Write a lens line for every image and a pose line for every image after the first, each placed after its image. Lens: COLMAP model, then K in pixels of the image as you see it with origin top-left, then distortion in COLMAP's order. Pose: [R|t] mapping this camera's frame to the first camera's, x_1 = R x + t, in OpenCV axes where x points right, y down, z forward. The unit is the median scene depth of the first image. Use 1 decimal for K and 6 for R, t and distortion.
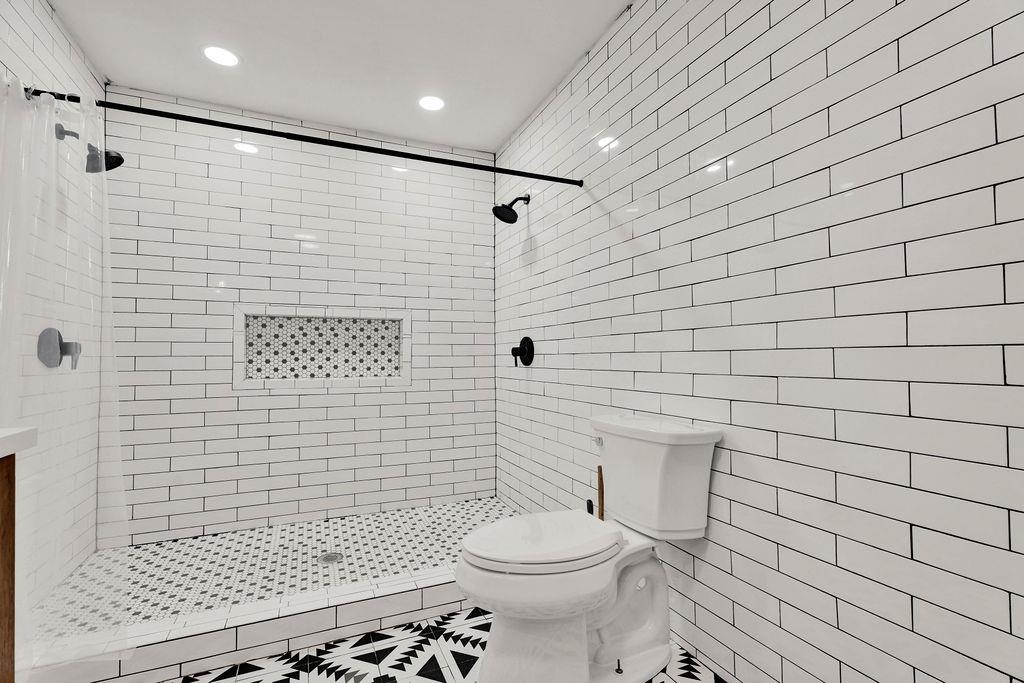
lens RADIAL K [[474.6, 0, 555.3], [0, 474.6, 342.3], [0, 0, 1]] dist [-0.014749, 0.011279]
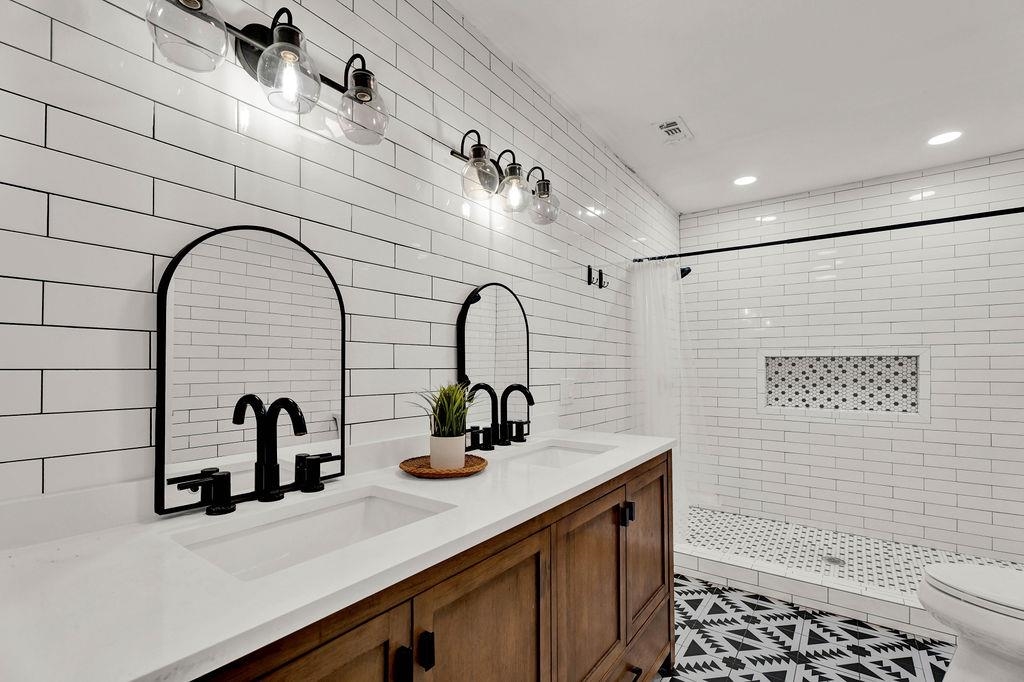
lens RADIAL K [[487.7, 0, 487.6], [0, 487.7, 364.0], [0, 0, 1]] dist [0.001134, -0.000392]
pose [[0.438116, 0.000937, -0.898918, 0.218995], [0.024807, 0.999606, 0.013132, -0.073837], [0.898576, -0.028053, 0.437921, -0.281259]]
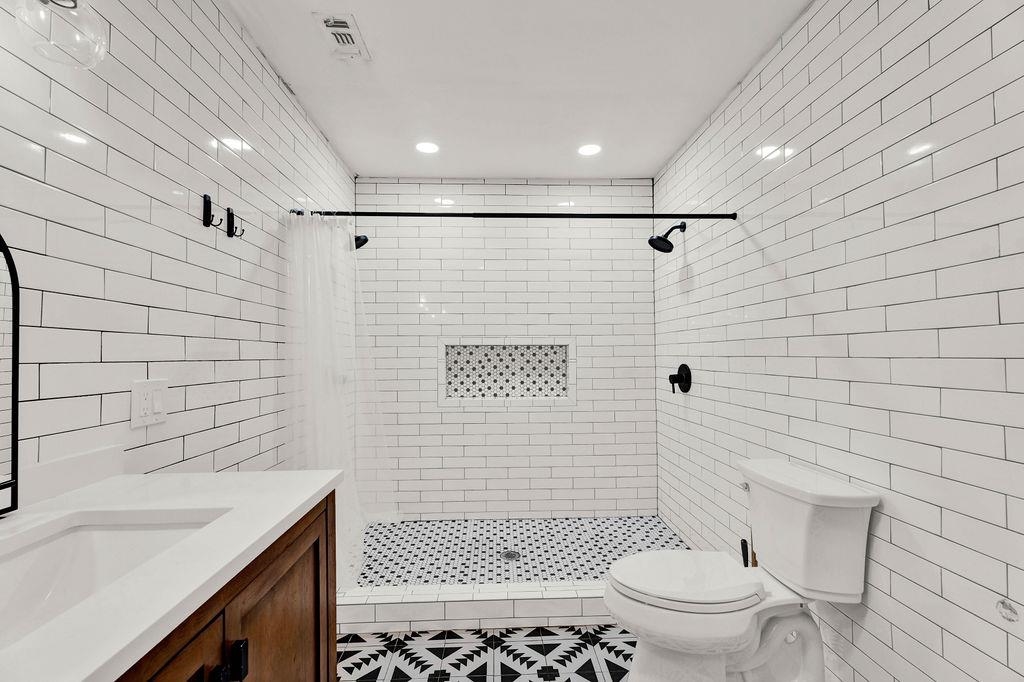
lens RADIAL K [[490.3, 0, 535.6], [0, 490.3, 343.4], [0, 0, 1]] dist [-0.000118, 0.000274]
pose [[0.922146, -0.010581, -0.386697, 0.051445], [0.014447, 0.999870, 0.007092, -0.067546], [0.386572, -0.012126, 0.922179, -0.083130]]
